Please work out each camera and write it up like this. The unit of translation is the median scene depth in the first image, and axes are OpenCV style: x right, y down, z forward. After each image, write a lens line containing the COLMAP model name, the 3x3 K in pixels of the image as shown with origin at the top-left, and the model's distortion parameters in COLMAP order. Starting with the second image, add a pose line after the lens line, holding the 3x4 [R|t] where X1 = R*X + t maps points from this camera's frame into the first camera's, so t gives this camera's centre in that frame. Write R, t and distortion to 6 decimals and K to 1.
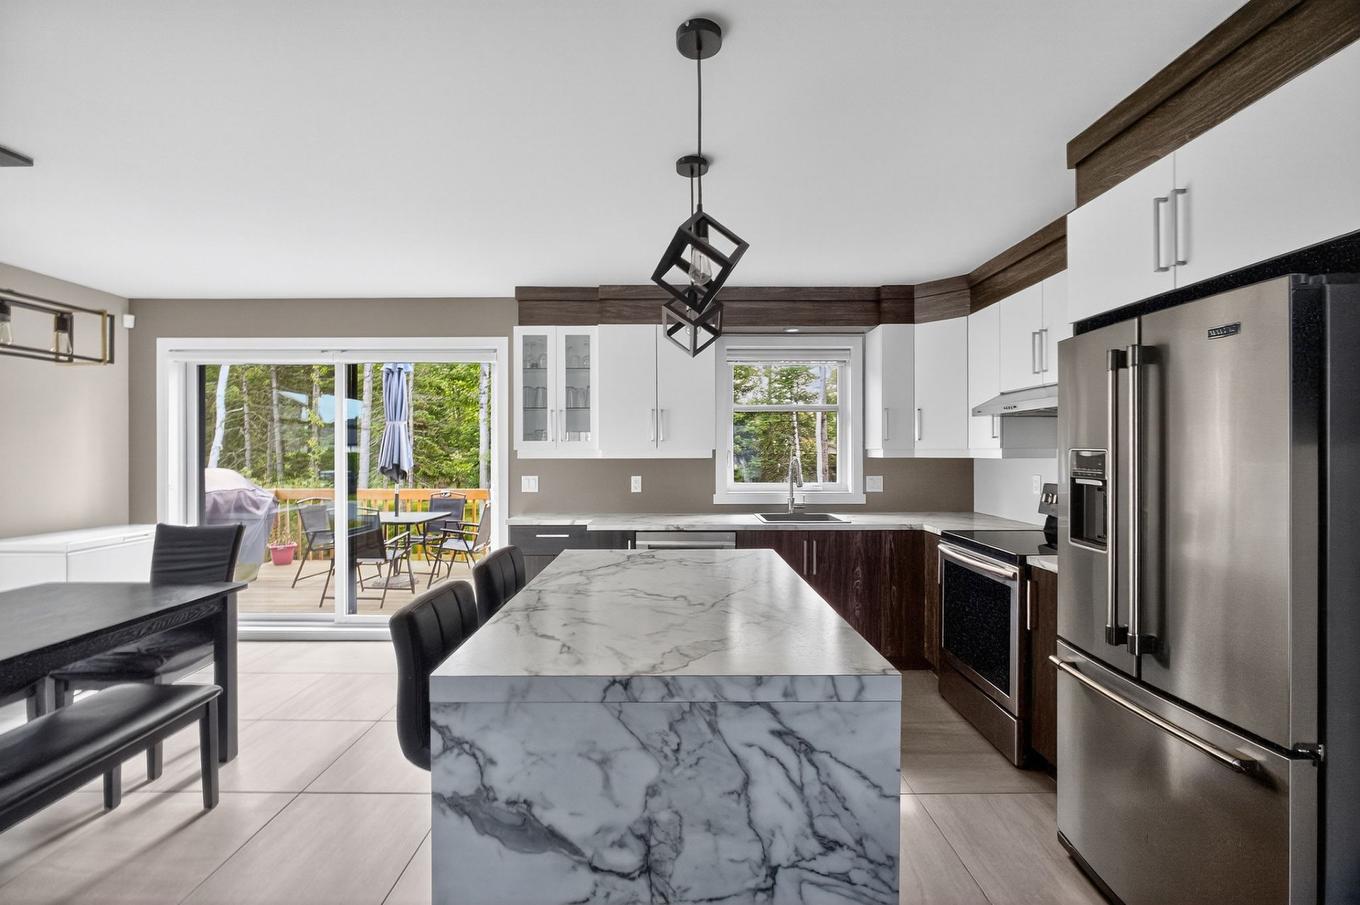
lens RADIAL K [[584.9, 0, 685.0], [0, 584.9, 458.6], [0, 0, 1]] dist [0.000759, 0.000197]
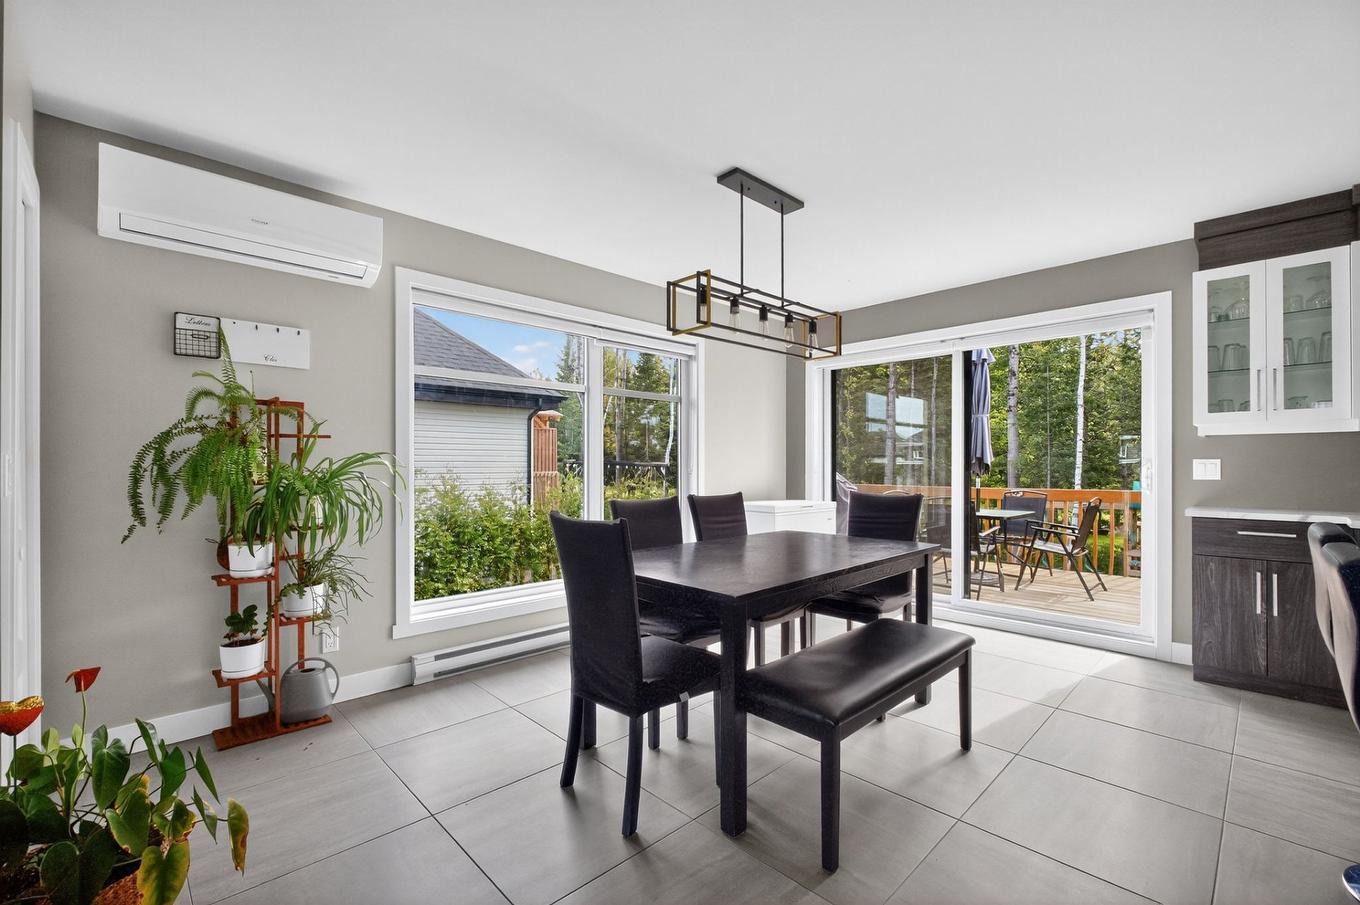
lens RADIAL K [[584.9, 0, 685.0], [0, 584.9, 458.6], [0, 0, 1]] dist [0.000759, 0.000197]
pose [[0.706013, -0.006434, -0.708170, -0.216319], [-0.013057, 0.999671, -0.022100, 0.058389], [0.708079, 0.024849, 0.705696, -0.064654]]
